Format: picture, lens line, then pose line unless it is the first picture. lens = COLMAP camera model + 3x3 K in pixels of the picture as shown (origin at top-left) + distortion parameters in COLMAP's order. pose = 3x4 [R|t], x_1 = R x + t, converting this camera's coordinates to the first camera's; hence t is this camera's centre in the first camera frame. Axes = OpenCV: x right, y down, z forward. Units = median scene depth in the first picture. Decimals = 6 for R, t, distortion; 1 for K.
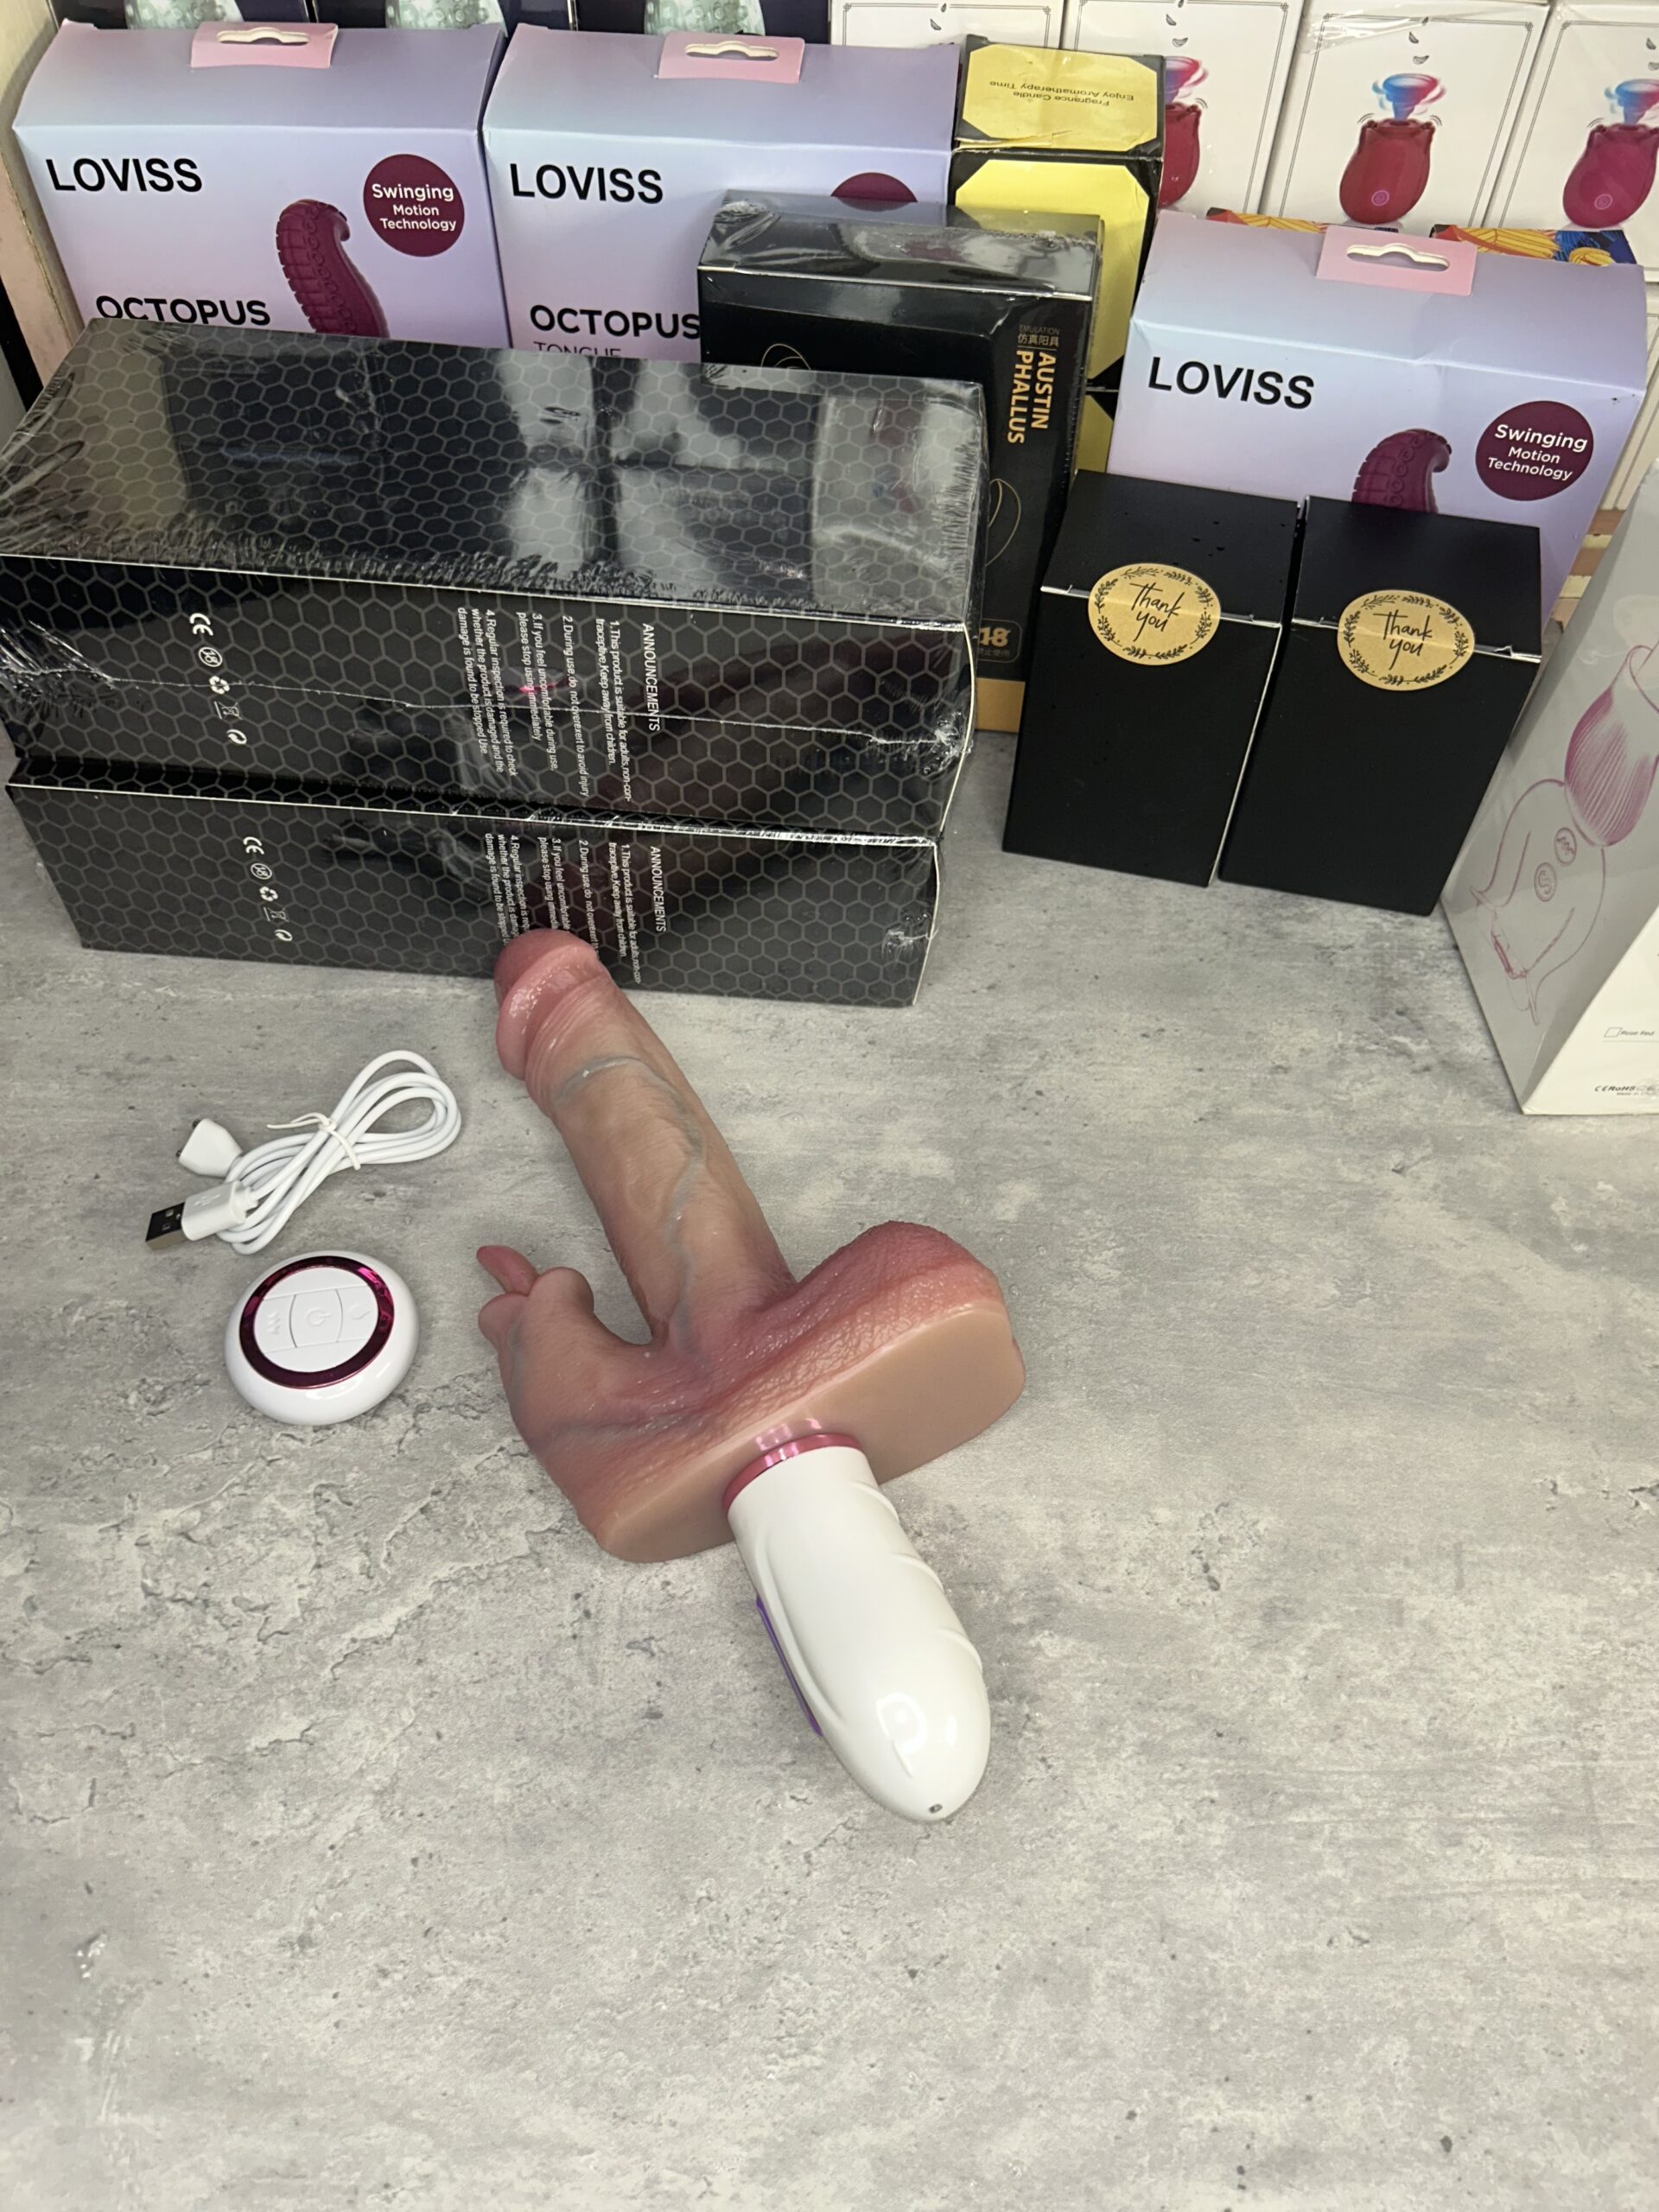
lens RADIAL K [[1761.8, 0, 815.8], [0, 1761.8, 1109.4], [0, 0, 1]] dist [0.012035, -0.032958]
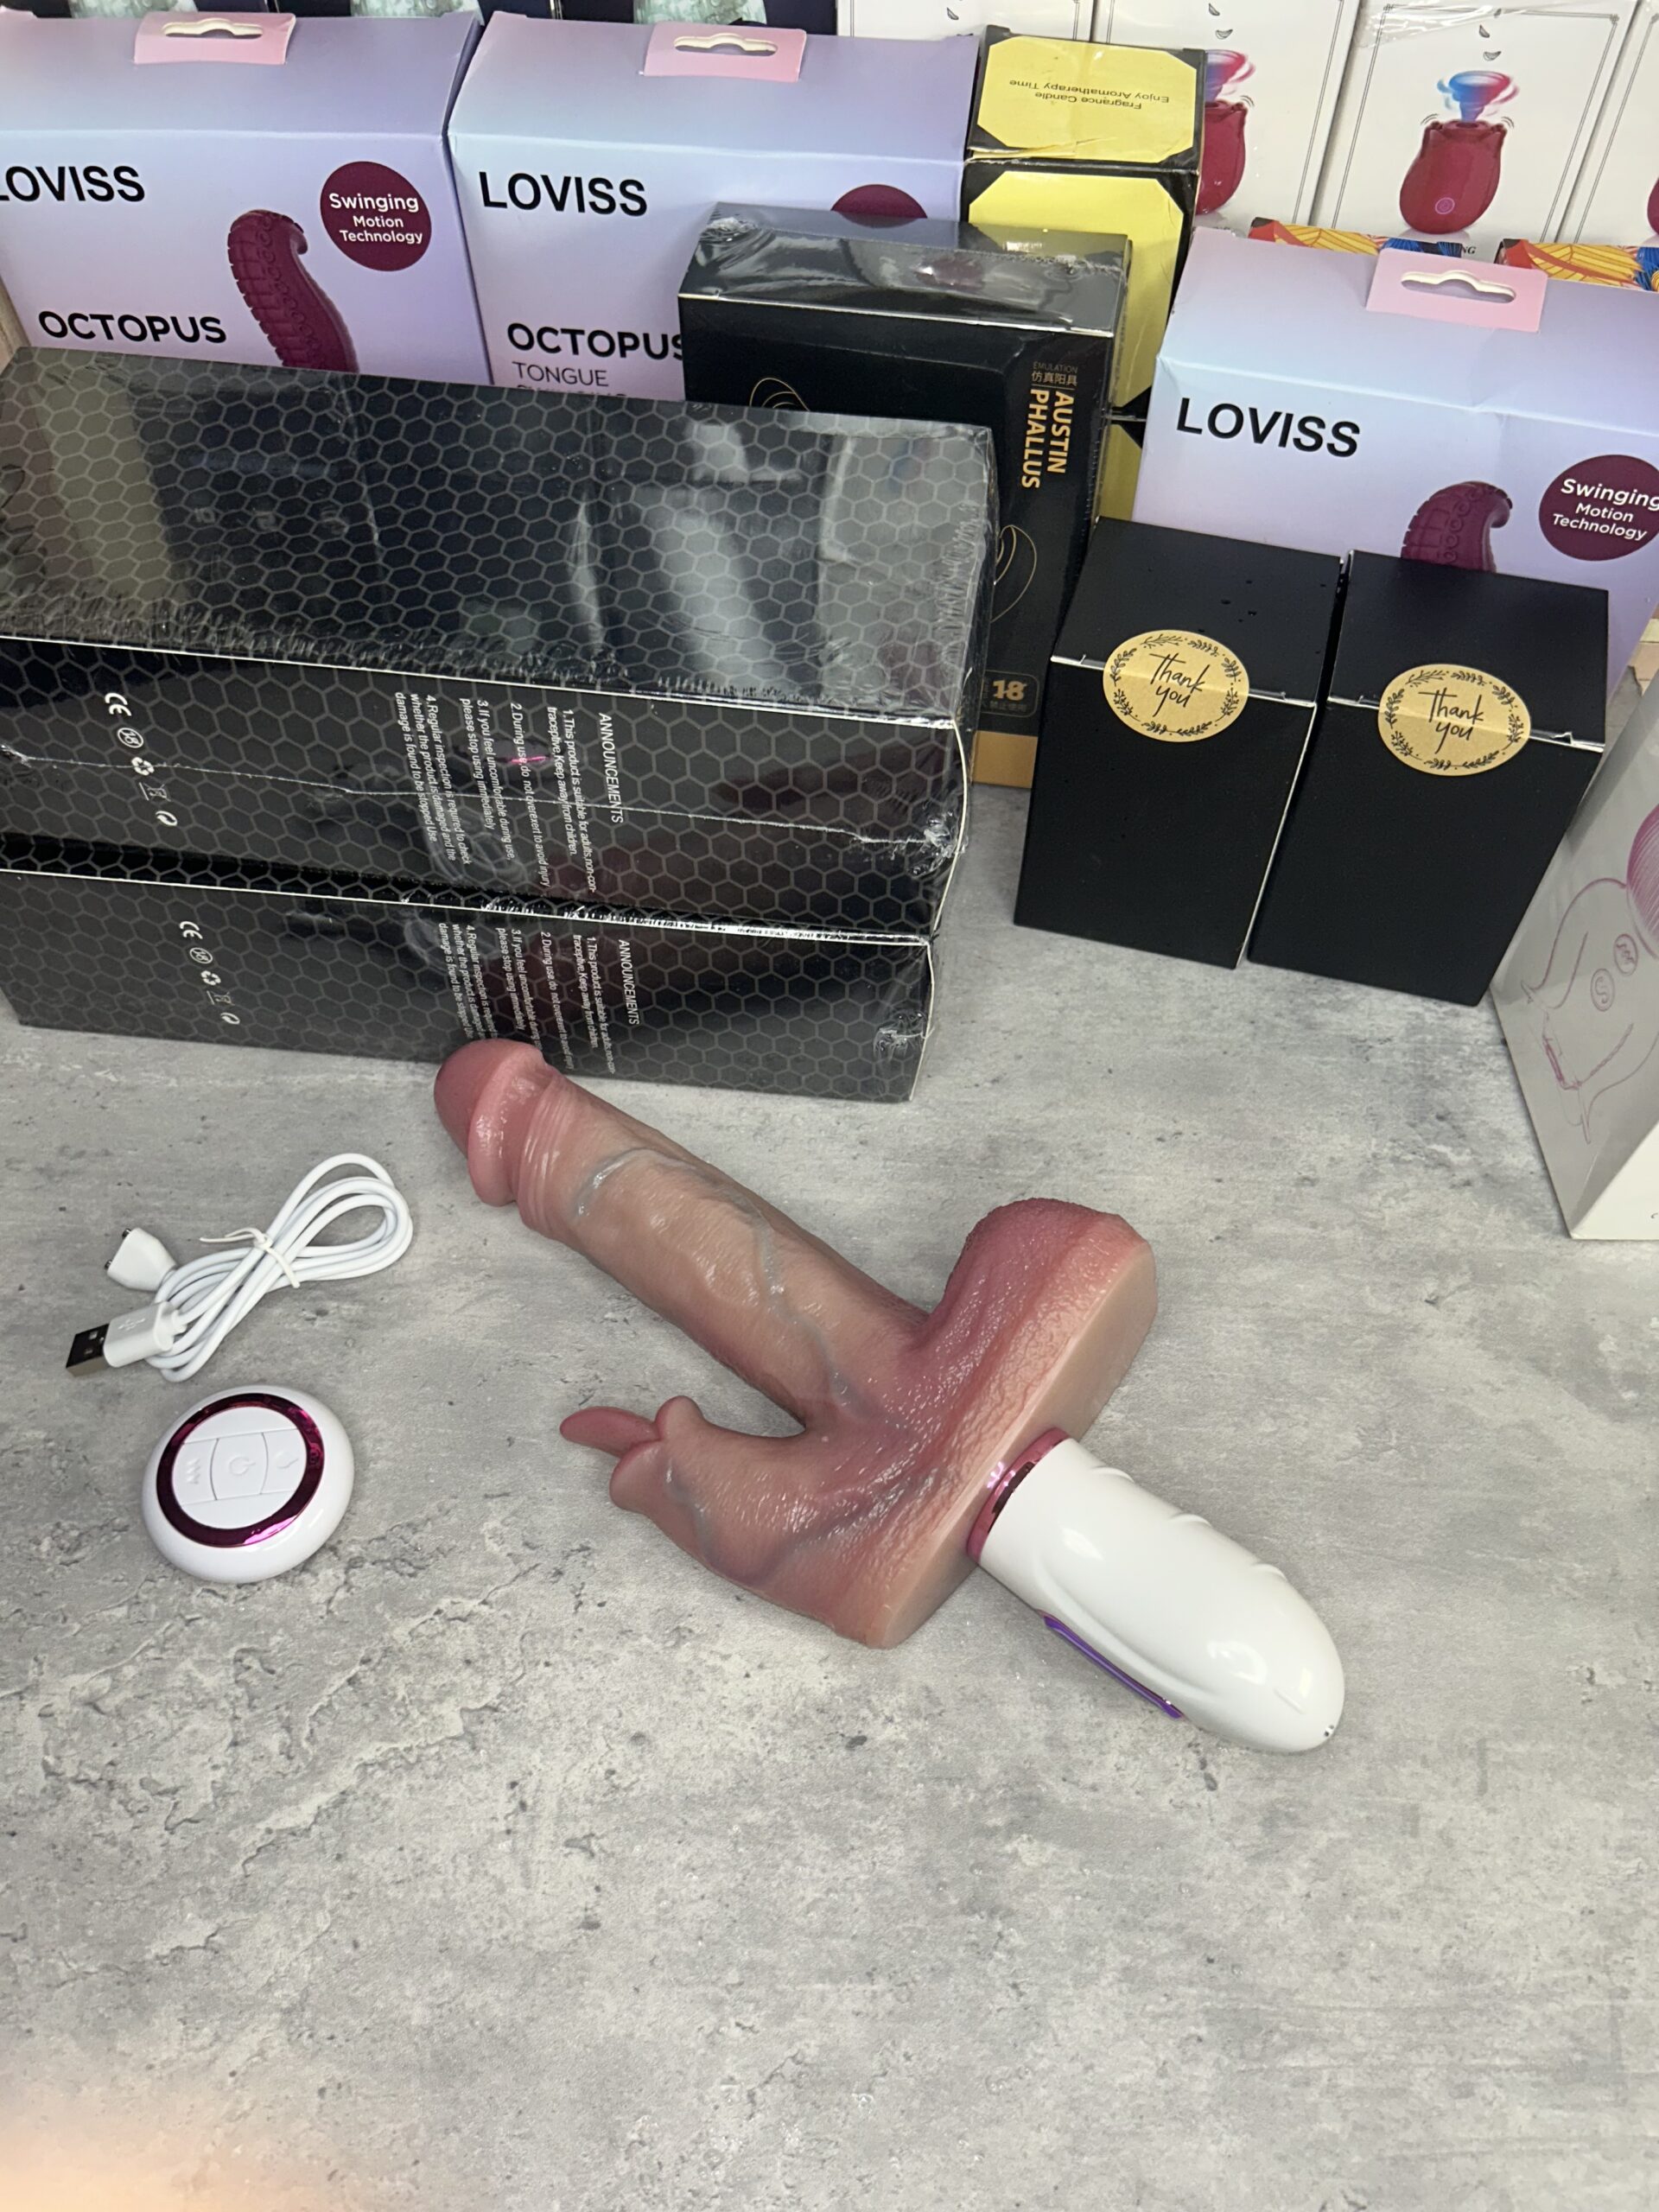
lens RADIAL K [[1761.8, 0, 840.2], [0, 1761.8, 1112.0], [0, 0, 1]] dist [0.012035, -0.032958]
pose [[0.999682, 0.014987, -0.020260, 0.041409], [-0.014278, 0.999297, 0.034679, -0.092984], [0.020765, -0.034379, 0.999193, 0.084662]]
